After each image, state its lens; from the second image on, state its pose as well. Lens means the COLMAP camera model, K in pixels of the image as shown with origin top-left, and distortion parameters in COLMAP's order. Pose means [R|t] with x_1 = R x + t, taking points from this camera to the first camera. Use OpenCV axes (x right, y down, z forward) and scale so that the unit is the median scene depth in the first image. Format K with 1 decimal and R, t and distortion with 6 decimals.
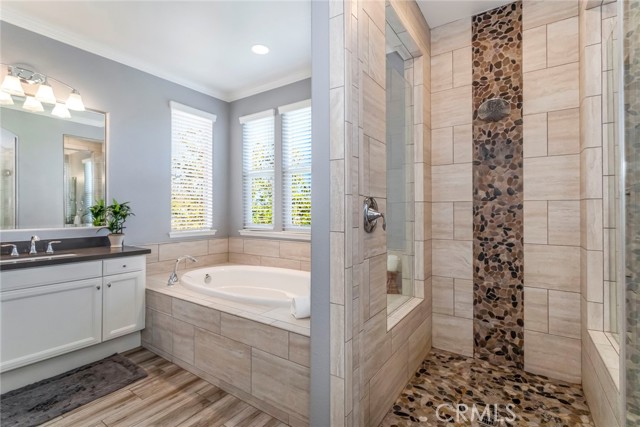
lens RADIAL K [[300.4, 0, 319.5], [0, 300.4, 209.7], [0, 0, 1]] dist [0.000332, 0.002409]
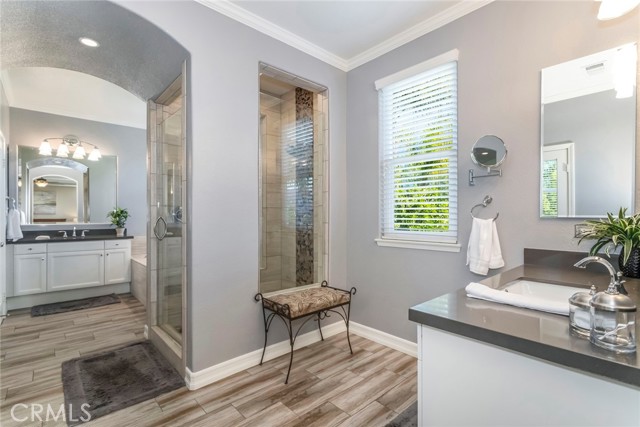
lens RADIAL K [[300.4, 0, 319.3], [0, 300.4, 216.5], [0, 0, 1]] dist [0.000332, 0.002409]
pose [[0.973602, 0.000536, -0.228250, 0.985794], [0.001303, 0.999968, 0.007907, 0.007982], [0.228247, -0.007996, 0.973570, -0.493201]]
